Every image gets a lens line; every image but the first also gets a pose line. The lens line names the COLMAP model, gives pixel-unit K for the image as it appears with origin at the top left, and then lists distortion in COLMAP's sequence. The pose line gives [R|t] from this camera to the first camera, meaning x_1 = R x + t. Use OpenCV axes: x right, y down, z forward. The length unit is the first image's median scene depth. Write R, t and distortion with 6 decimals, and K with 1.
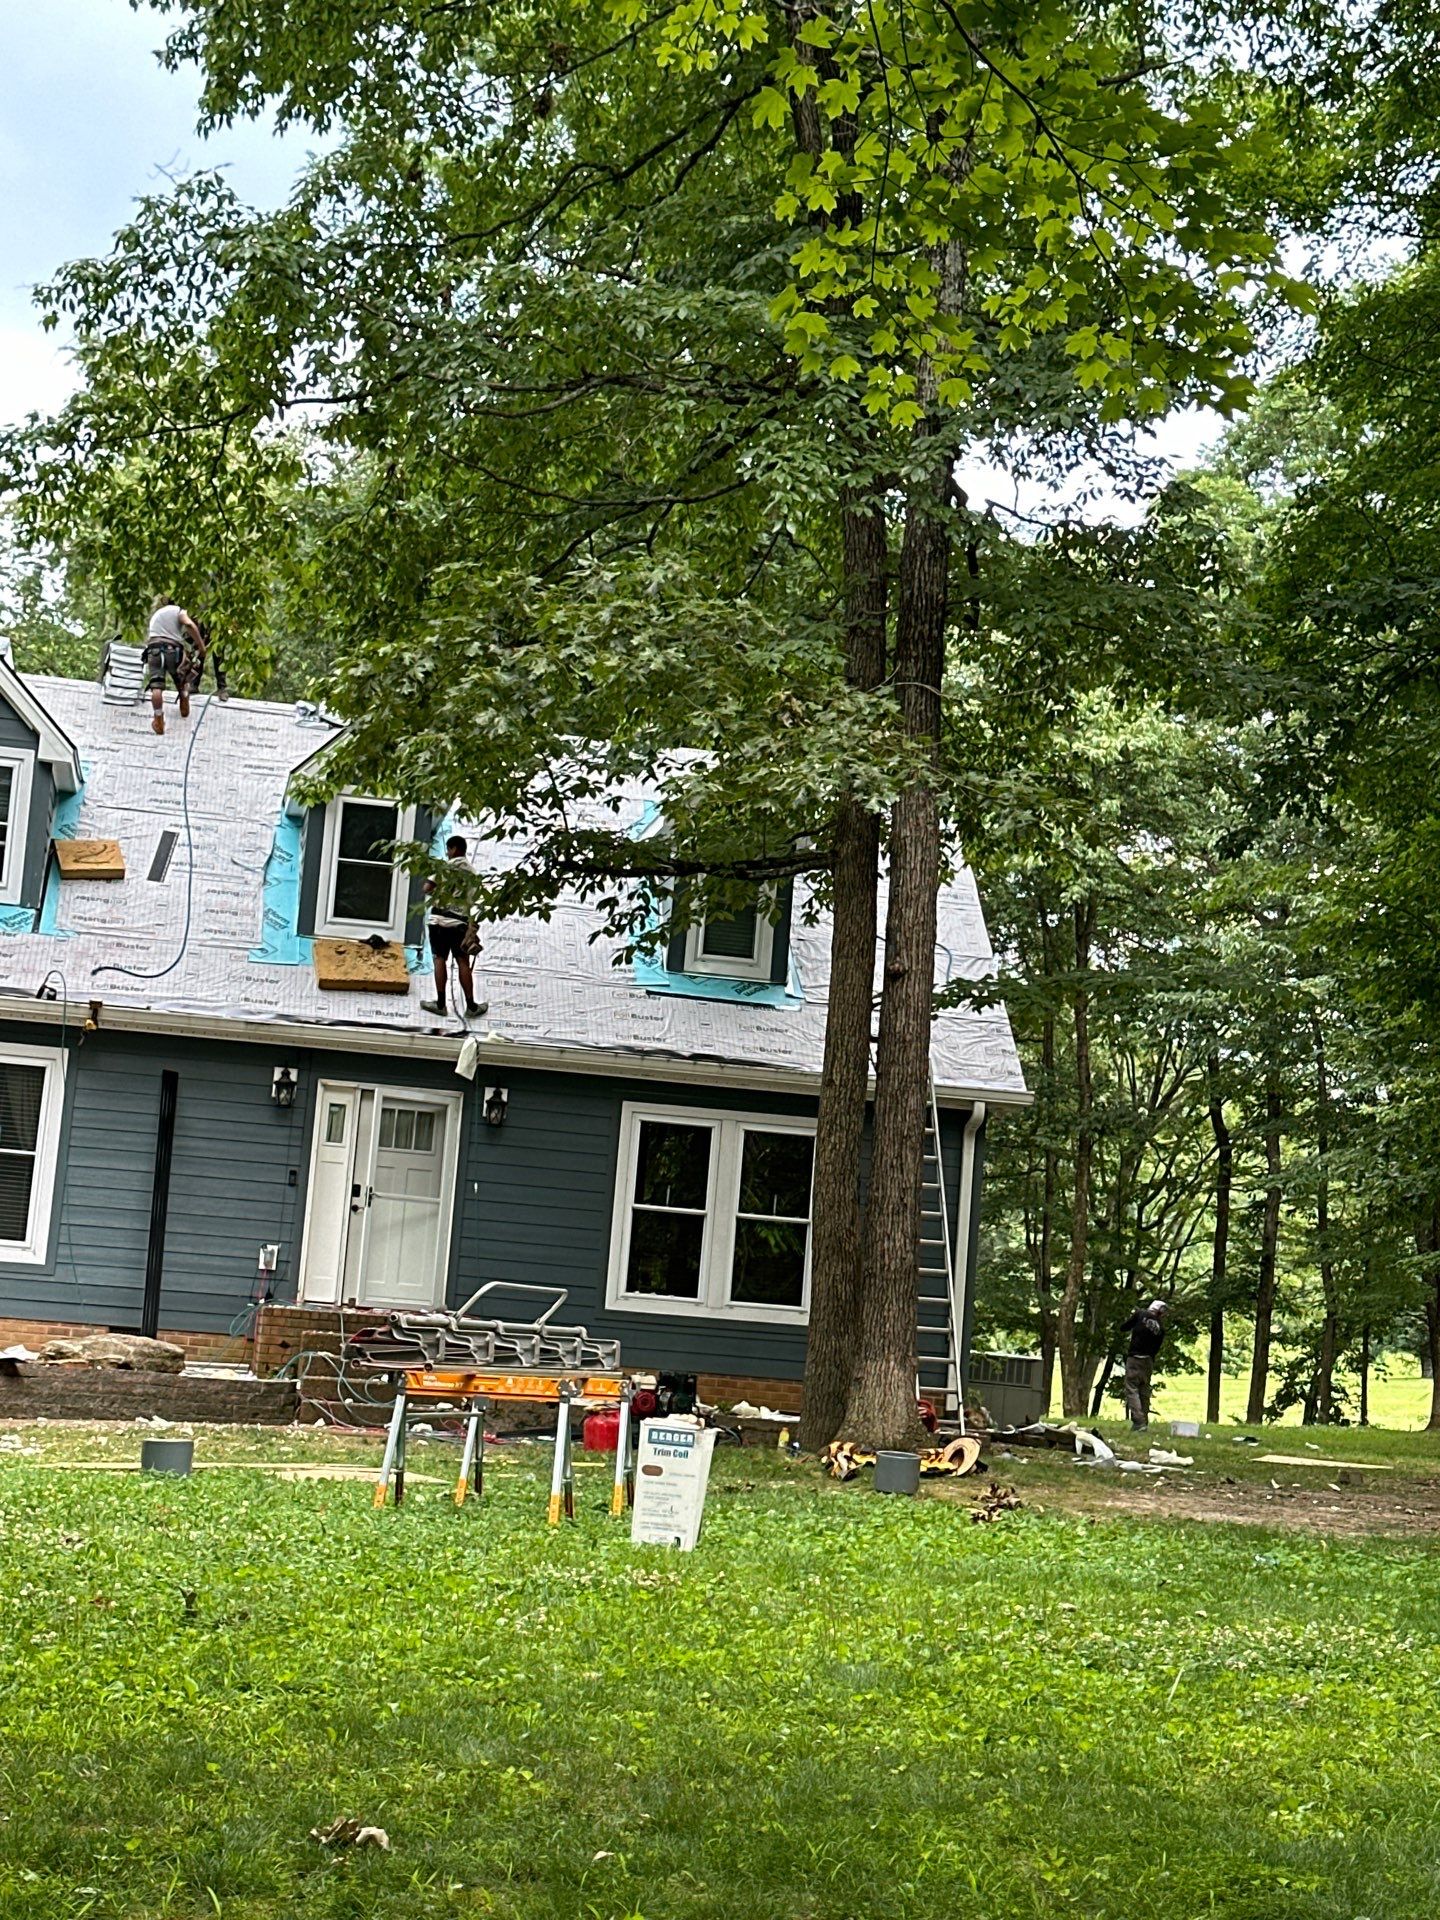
lens RADIAL K [[3320.7, 0, 726.0], [0, 3320.7, 953.6], [0, 0, 1]] dist [0.114548, 0.044649]
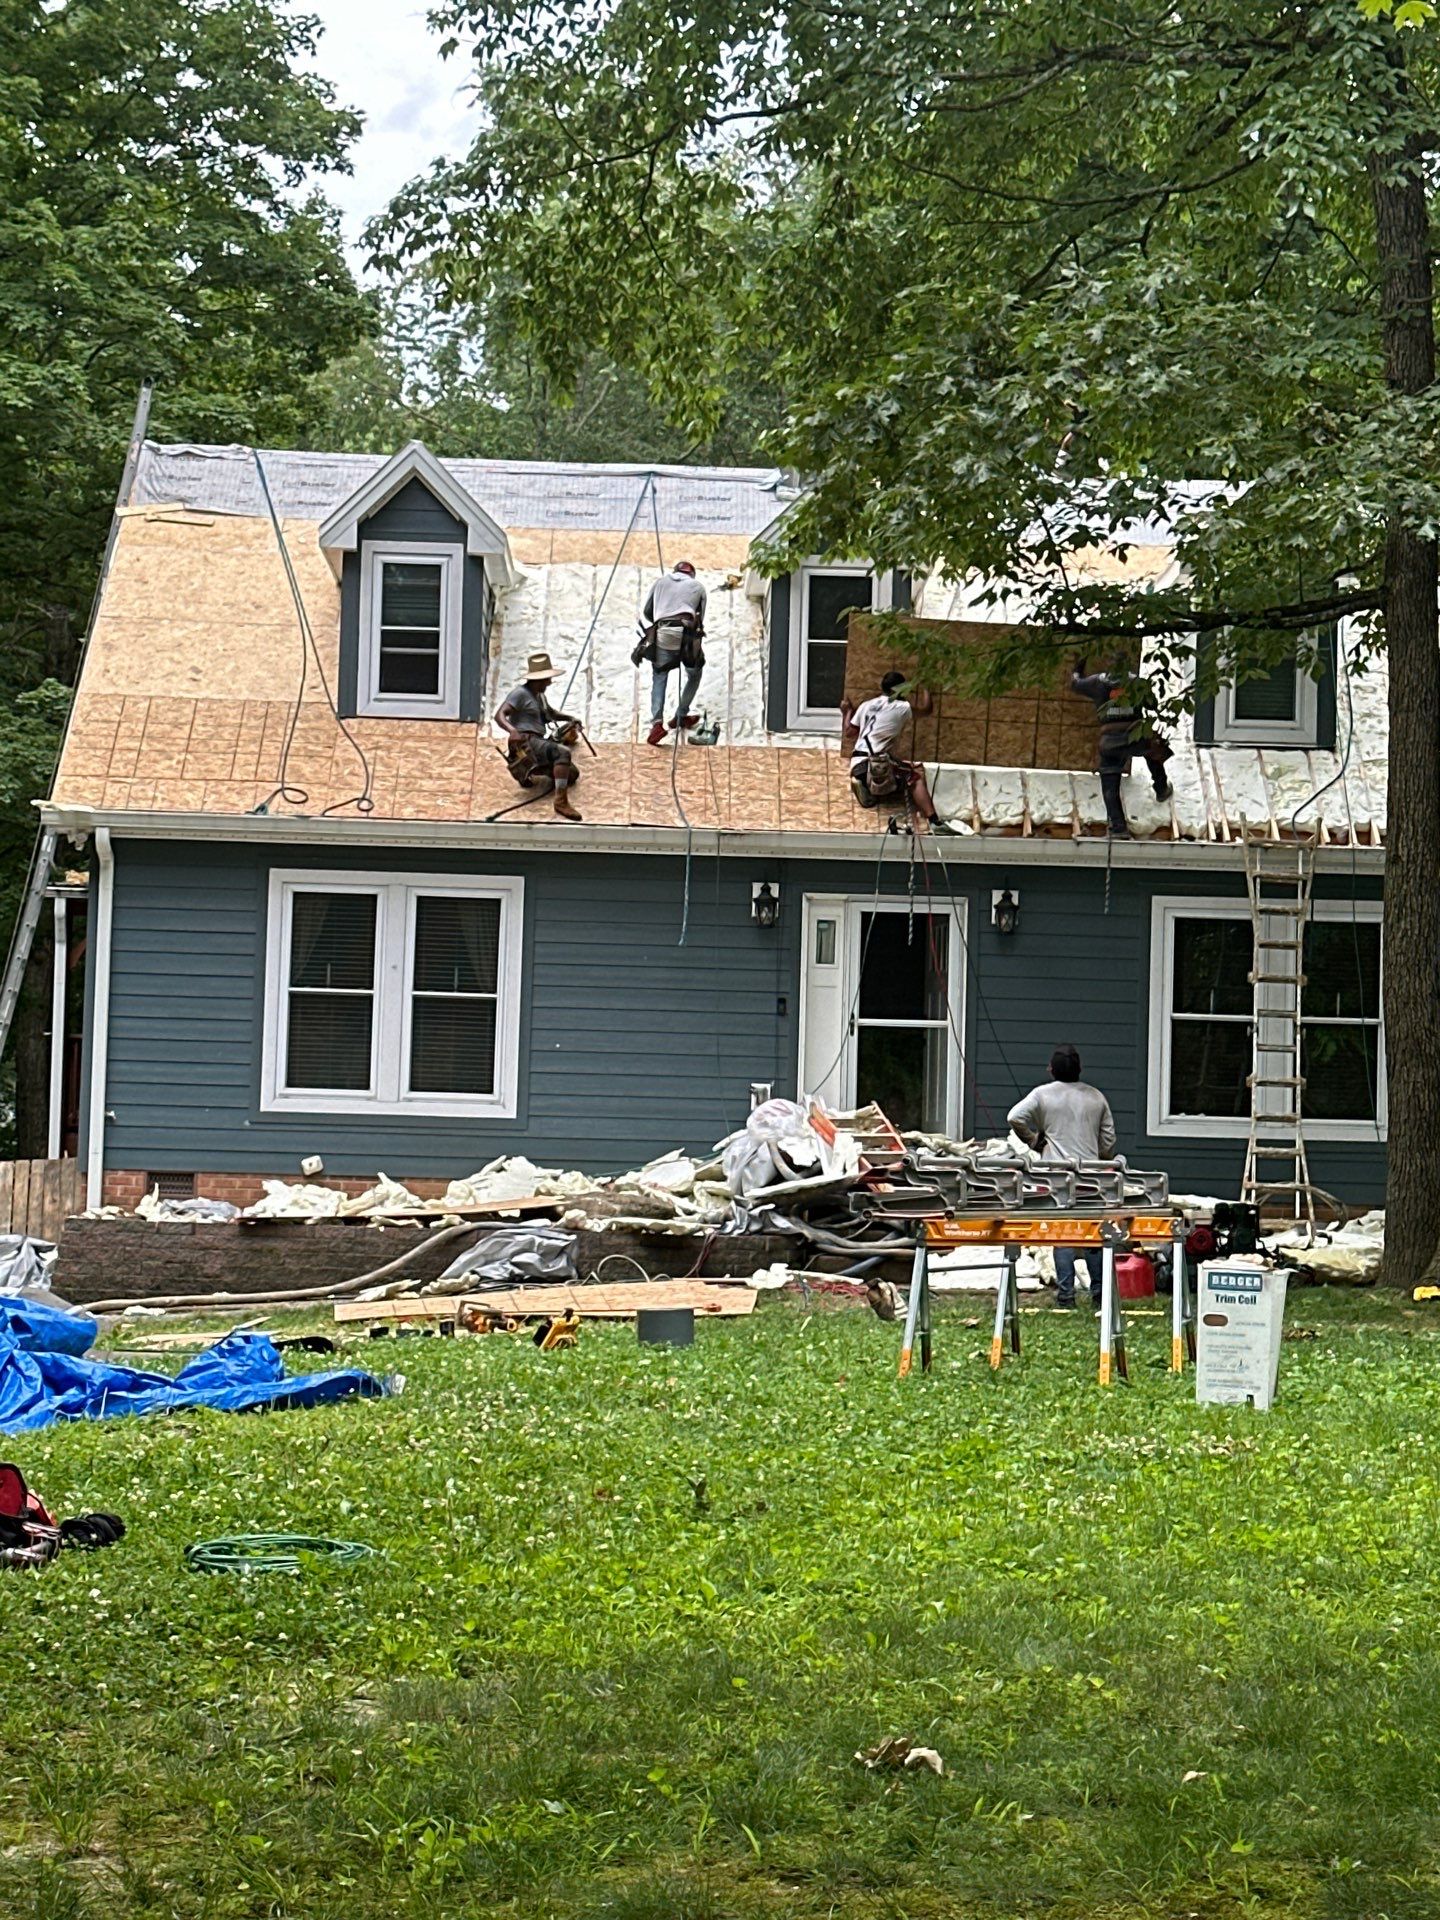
lens RADIAL K [[3320.7, 0, 726.0], [0, 3320.7, 953.6], [0, 0, 1]] dist [0.114548, 0.044649]
pose [[0.986852, -0.060134, -0.150025, -0.011438], [0.070268, 0.995525, 0.063187, -0.003323], [0.145554, -0.072898, 0.986661, 0.127145]]
